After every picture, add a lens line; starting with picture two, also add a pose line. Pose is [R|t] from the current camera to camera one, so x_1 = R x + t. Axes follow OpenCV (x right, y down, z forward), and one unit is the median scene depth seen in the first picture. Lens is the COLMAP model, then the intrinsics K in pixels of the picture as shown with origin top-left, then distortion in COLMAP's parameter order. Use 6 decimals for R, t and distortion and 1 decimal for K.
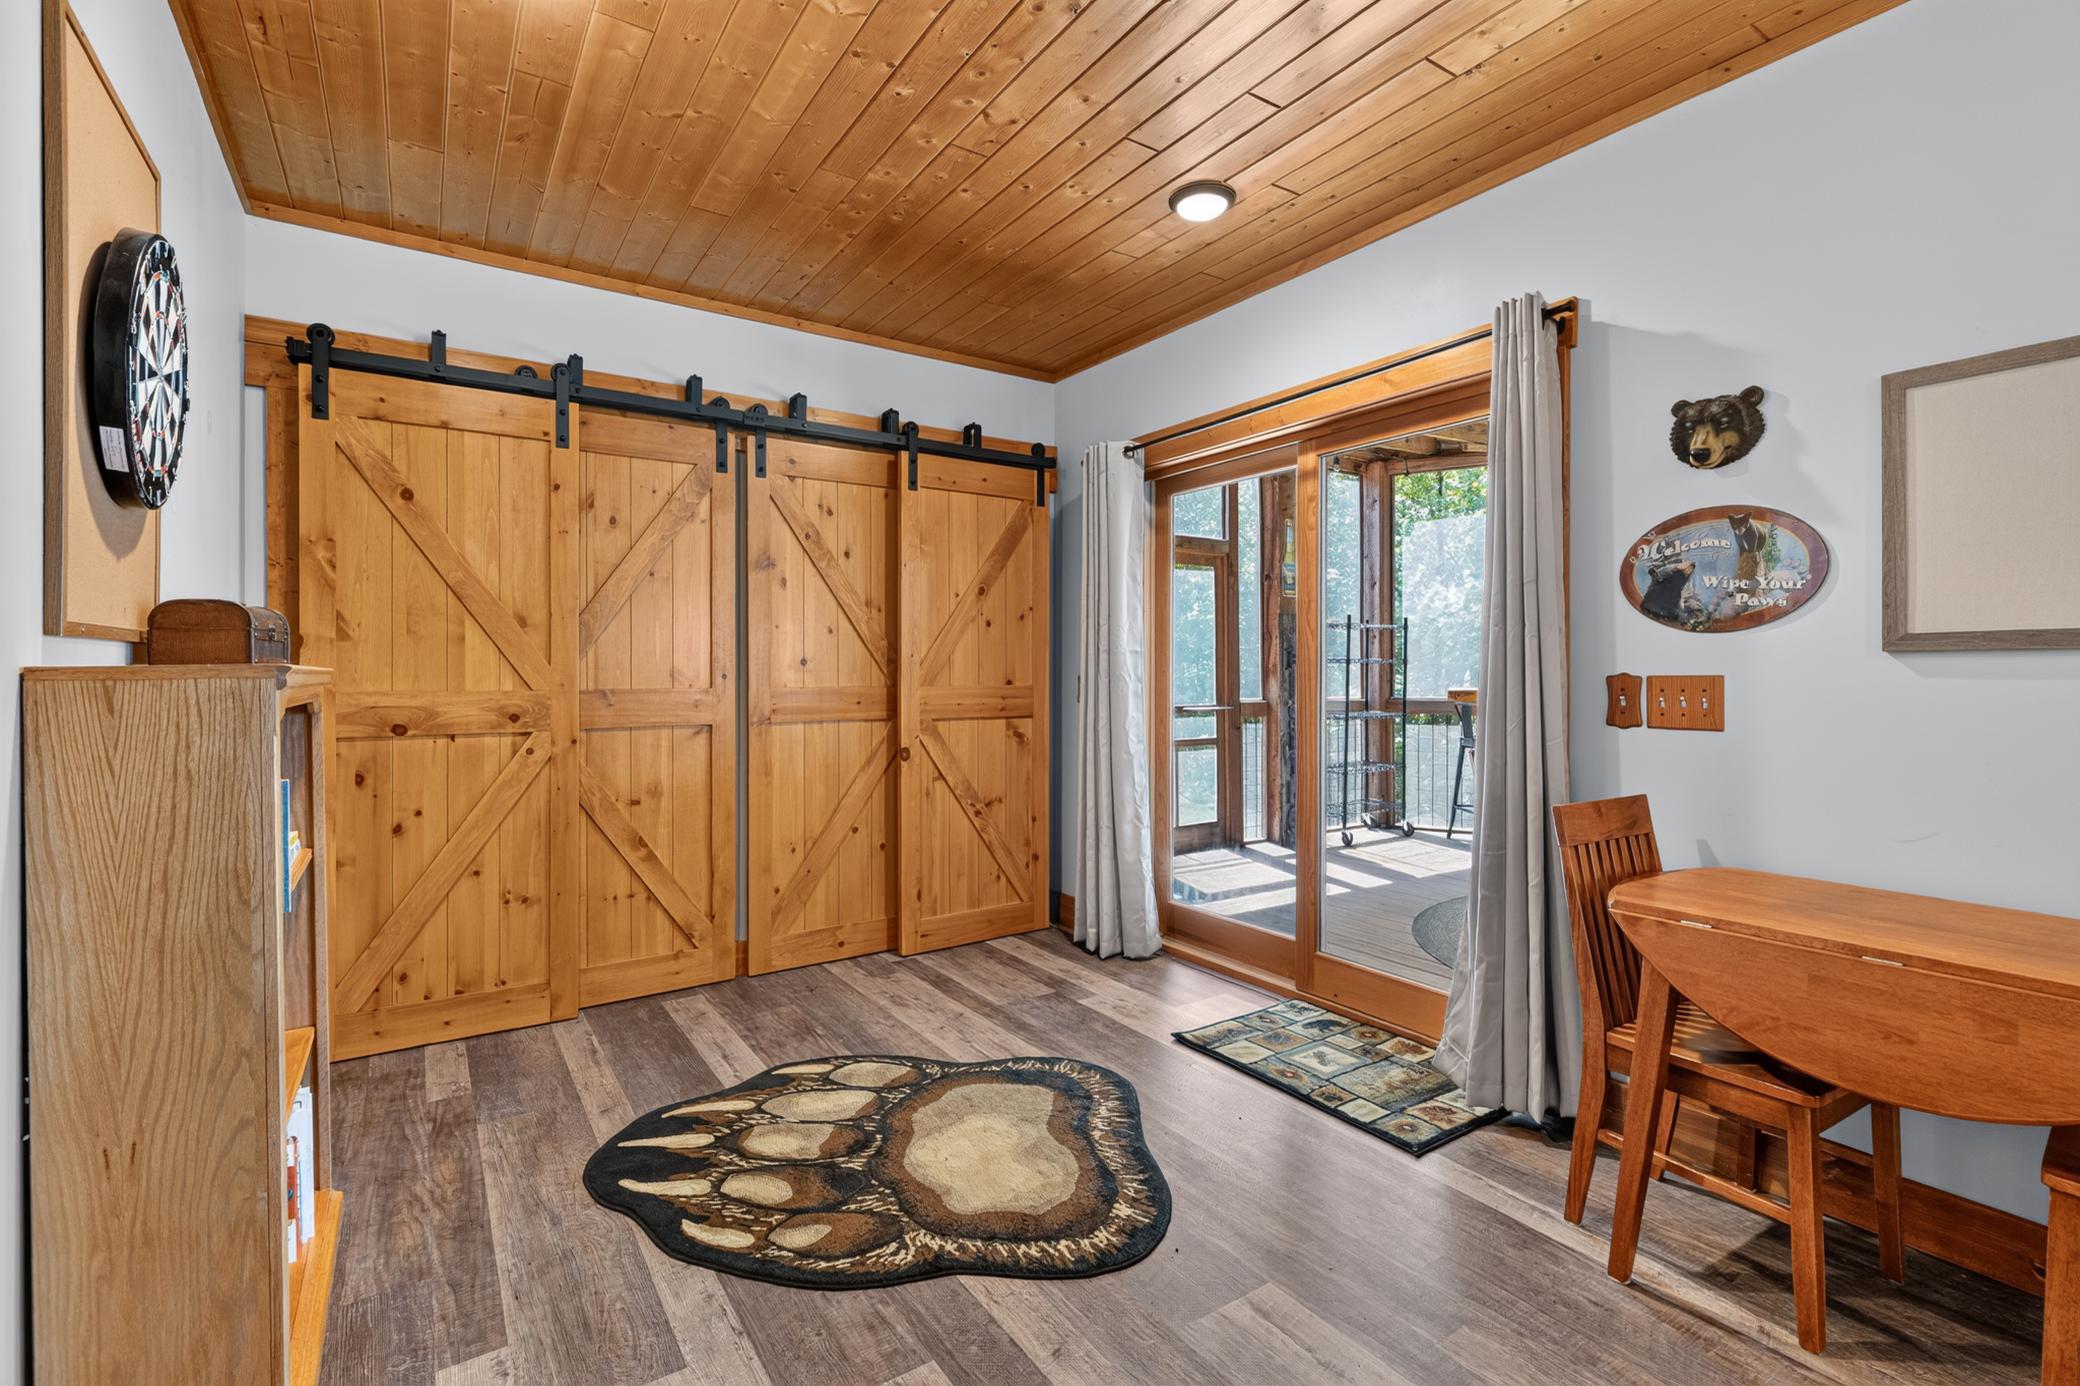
lens RADIAL K [[940.7, 0, 1046.0], [0, 940.7, 680.7], [0, 0, 1]] dist [0.010113, 0.000177]
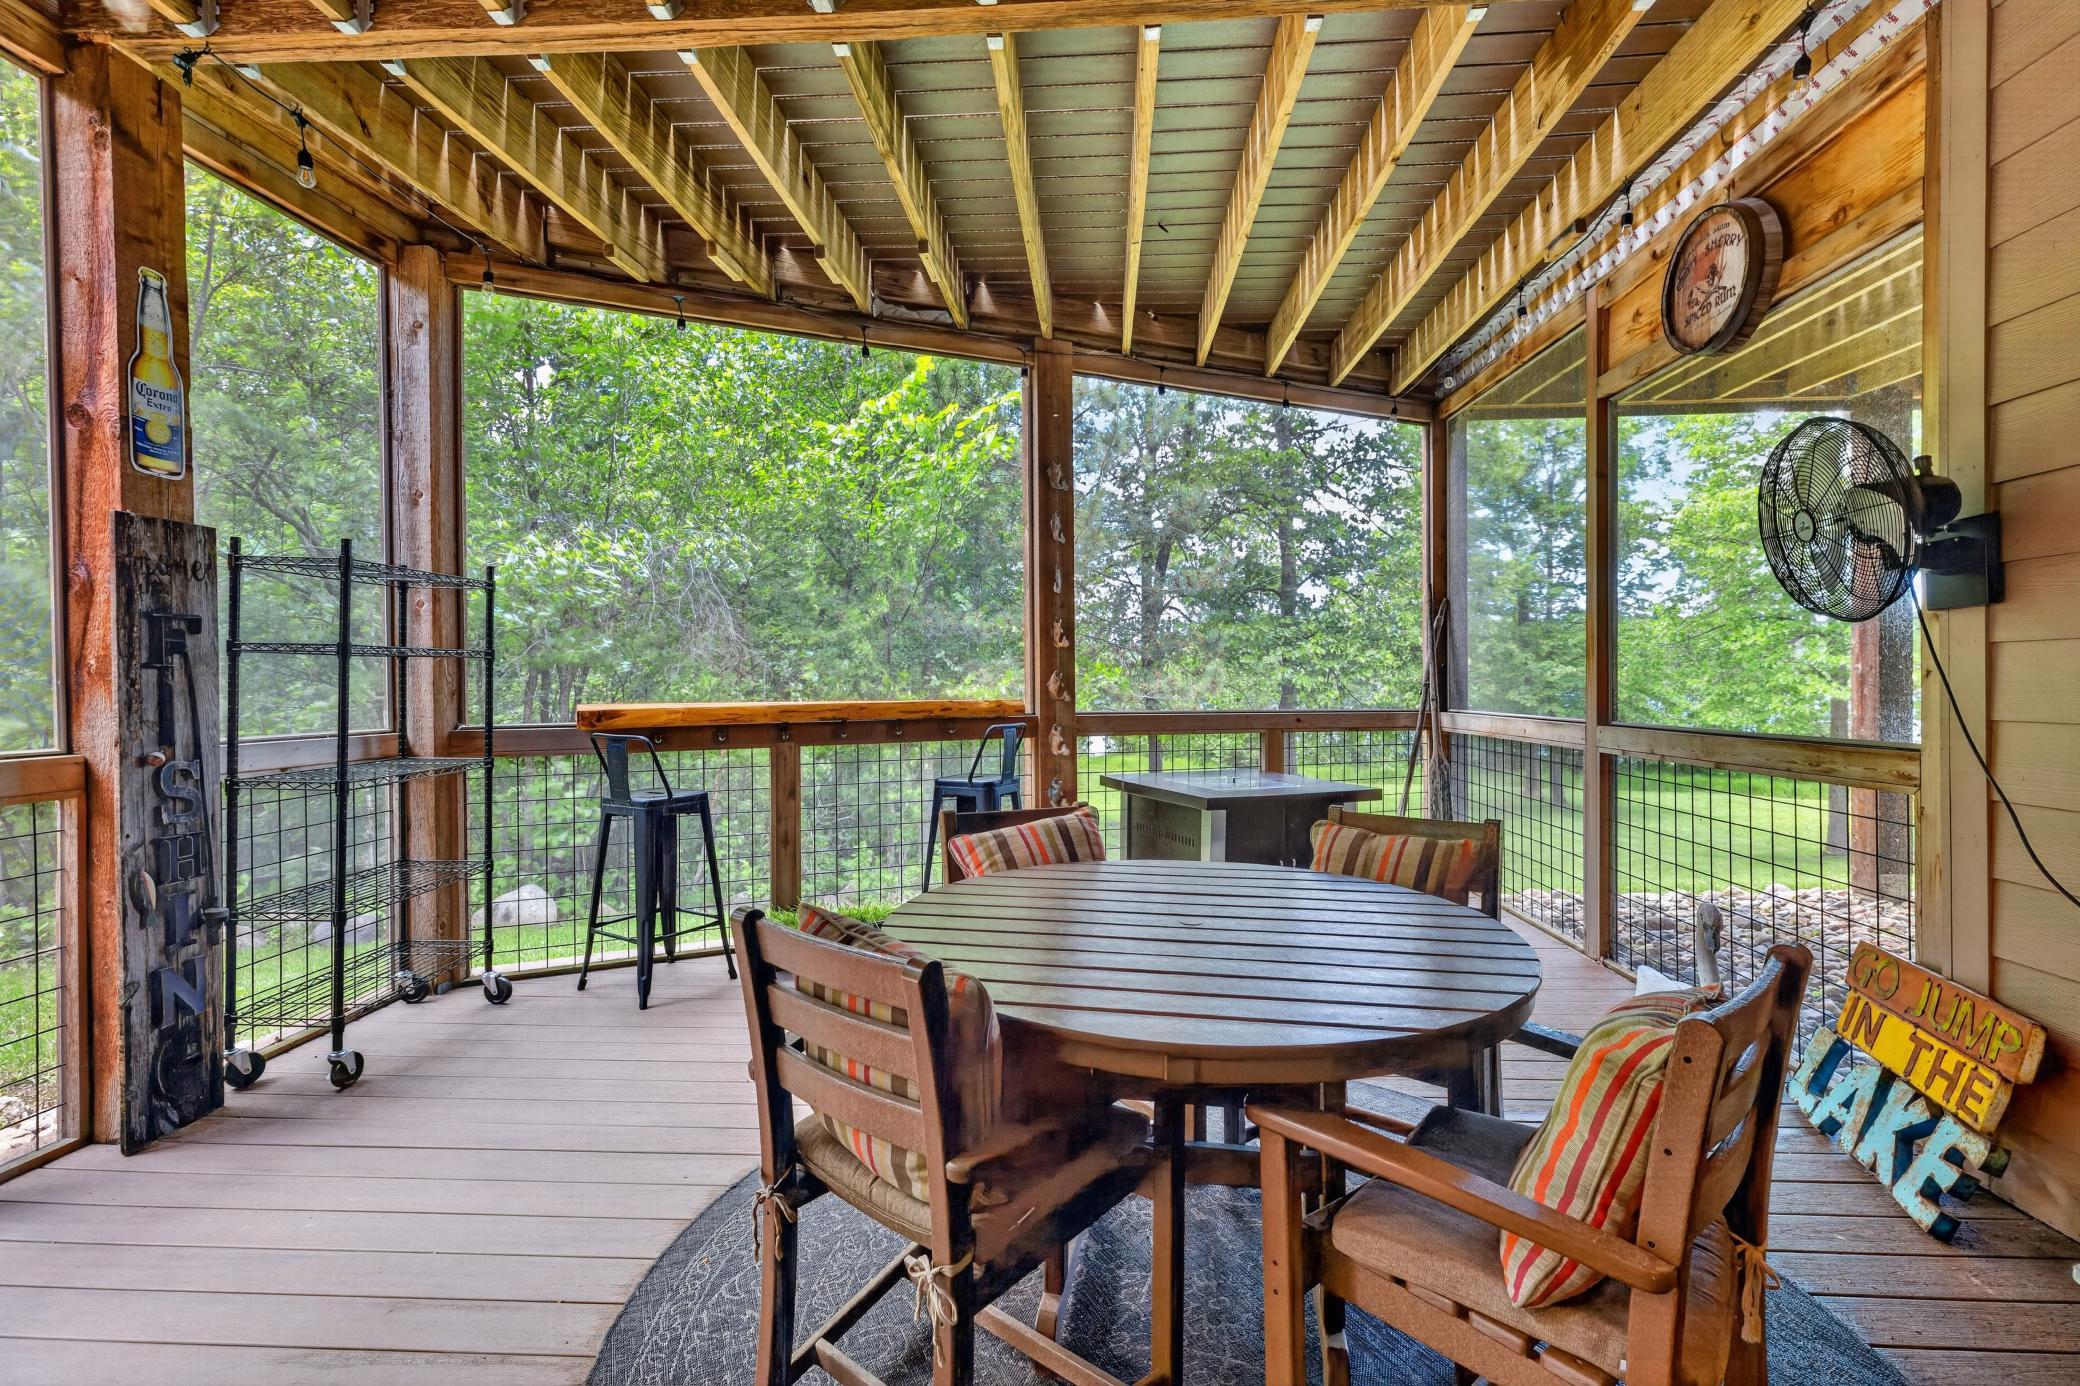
lens RADIAL K [[940.7, 0, 1048.0], [0, 940.7, 687.9], [0, 0, 1]] dist [0.010113, 0.000177]
pose [[0.605349, -0.006448, 0.795934, 0.163342], [0.005698, 0.999977, 0.003767, -0.003229], [-0.795940, 0.002255, 0.605372, 0.466699]]
